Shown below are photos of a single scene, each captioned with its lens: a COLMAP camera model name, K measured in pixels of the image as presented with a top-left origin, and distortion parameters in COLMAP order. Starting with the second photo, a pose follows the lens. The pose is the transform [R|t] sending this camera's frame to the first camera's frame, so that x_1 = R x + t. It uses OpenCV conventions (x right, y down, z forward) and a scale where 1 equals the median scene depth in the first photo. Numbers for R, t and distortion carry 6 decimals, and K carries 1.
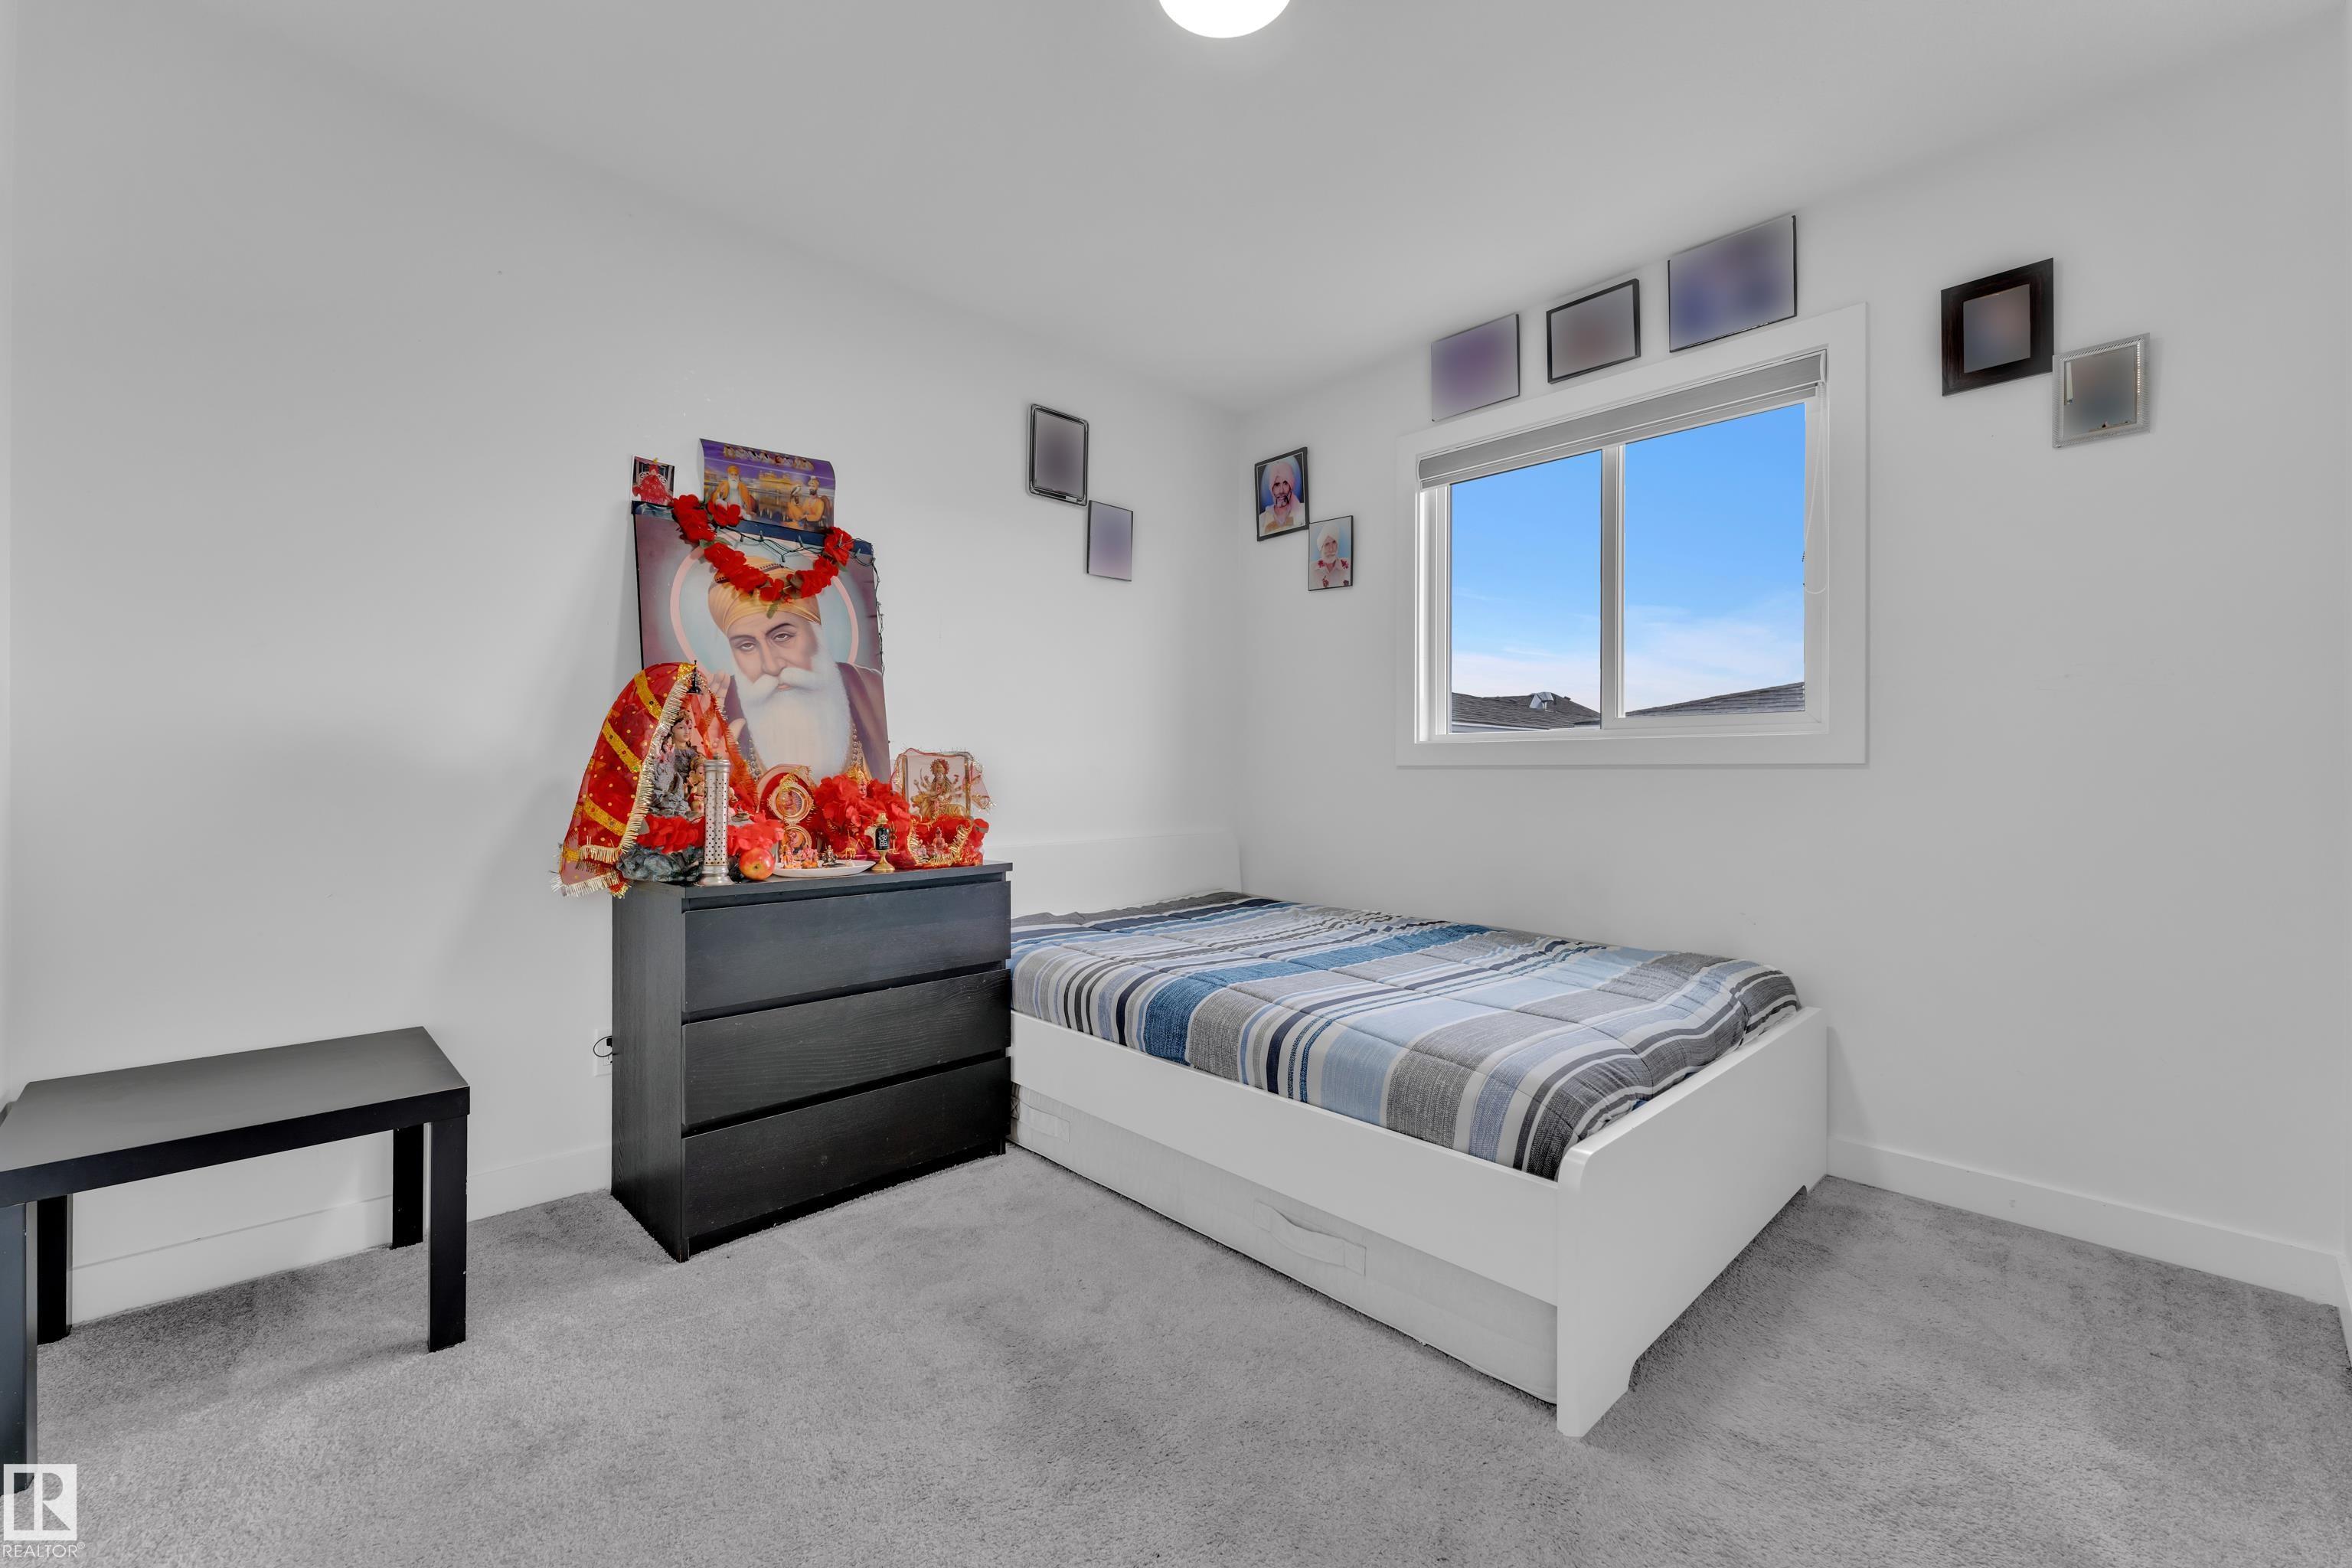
lens RADIAL K [[943.4, 0, 1169.4], [0, 943.4, 772.6], [0, 0, 1]] dist [0.002086, -0.000105]
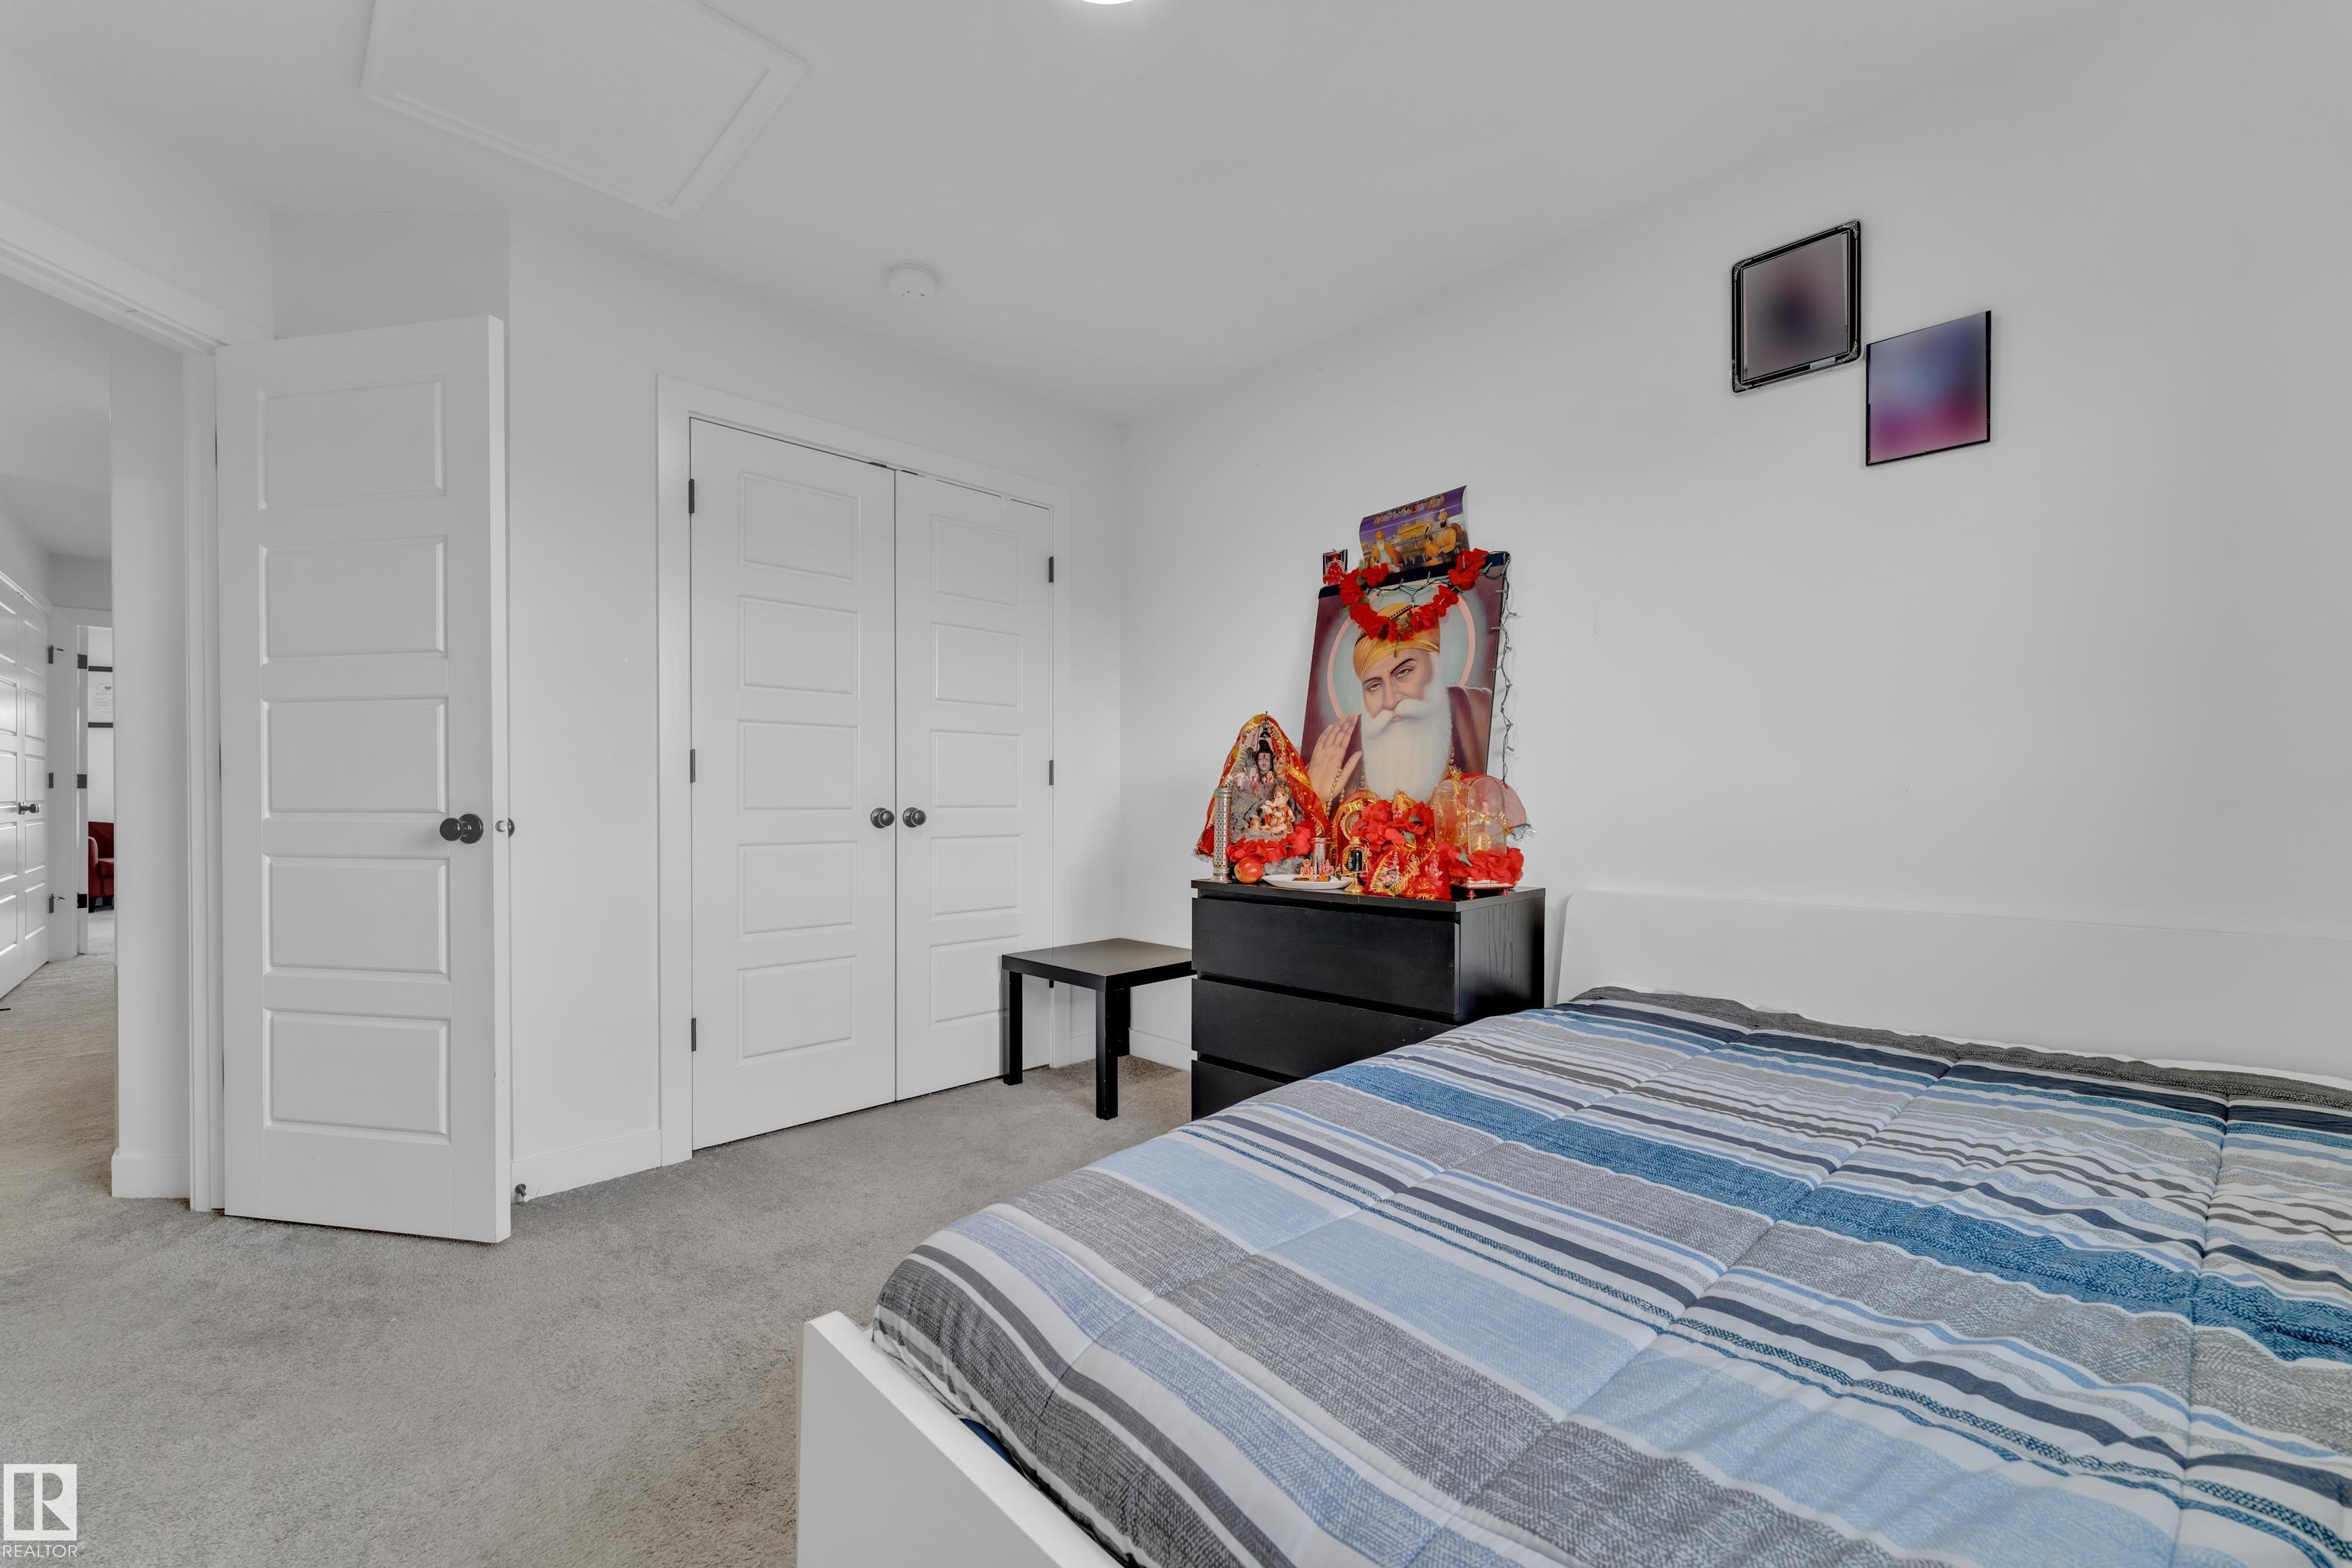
lens RADIAL K [[943.4, 0, 1167.8], [0, 943.4, 798.4], [0, 0, 1]] dist [0.002086, -0.000105]
pose [[0.014035, 0.002735, -0.999898, 0.672276], [0.005955, 0.999978, 0.002819, -0.003081], [0.999884, -0.005994, 0.014019, 0.707211]]
